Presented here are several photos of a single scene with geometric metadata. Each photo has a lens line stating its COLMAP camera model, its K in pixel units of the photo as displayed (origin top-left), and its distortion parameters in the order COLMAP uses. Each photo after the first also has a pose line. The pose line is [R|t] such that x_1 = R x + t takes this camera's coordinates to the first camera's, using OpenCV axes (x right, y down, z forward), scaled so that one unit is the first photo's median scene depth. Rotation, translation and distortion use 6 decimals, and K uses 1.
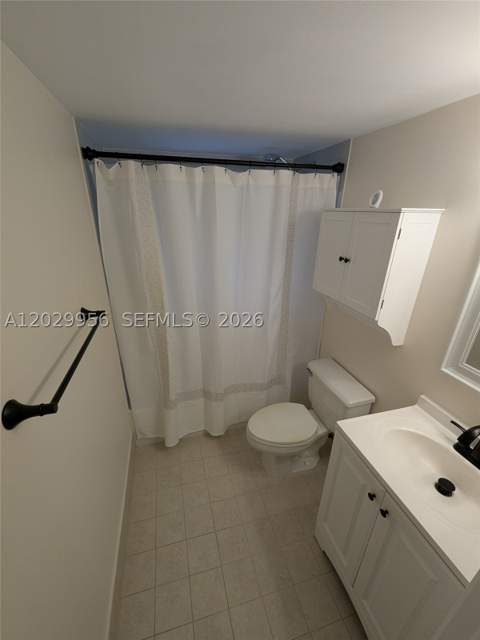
lens RADIAL K [[264.1, 0, 232.2], [0, 264.1, 325.4], [0, 0, 1]] dist [-0.000018, 0.000291]
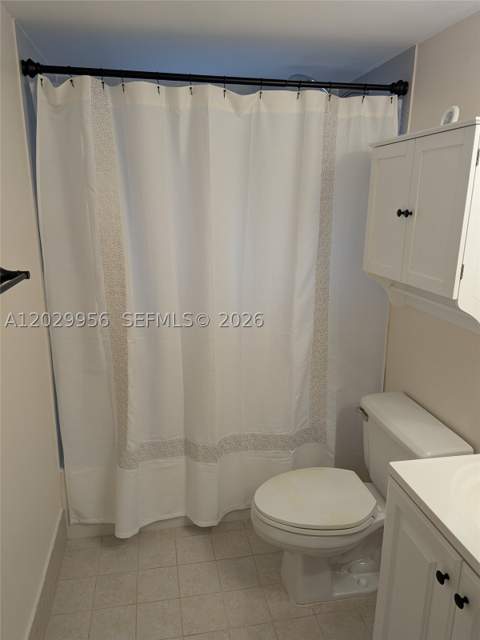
lens RADIAL K [[456.0, 0, 227.3], [0, 456.0, 321.3], [0, 0, 1]] dist [0.023401, -0.008773]
pose [[0.996600, 0.017859, -0.080431, 0.079385], [-0.029886, 0.988097, -0.150902, 0.156962], [0.076779, 0.152793, 0.985271, -0.063659]]
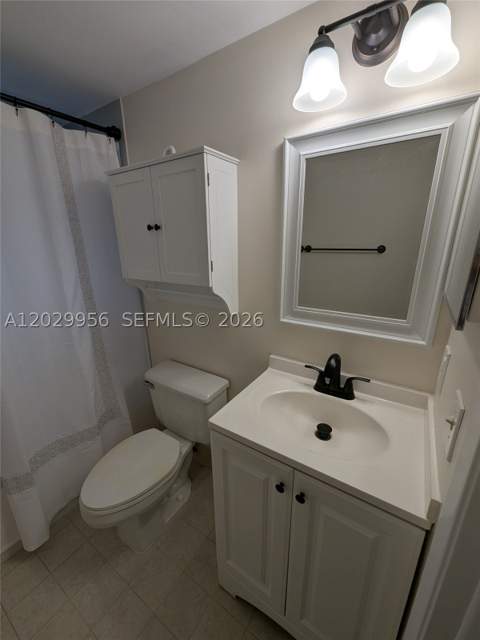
lens RADIAL K [[264.5, 0, 233.6], [0, 264.5, 324.1], [0, 0, 1]] dist [0.000986, 0.000382]
pose [[0.745629, -0.219596, 0.629138, 0.026299], [0.285721, 0.958304, -0.004136, 0.091469], [-0.601997, 0.182842, 0.777283, 0.235083]]
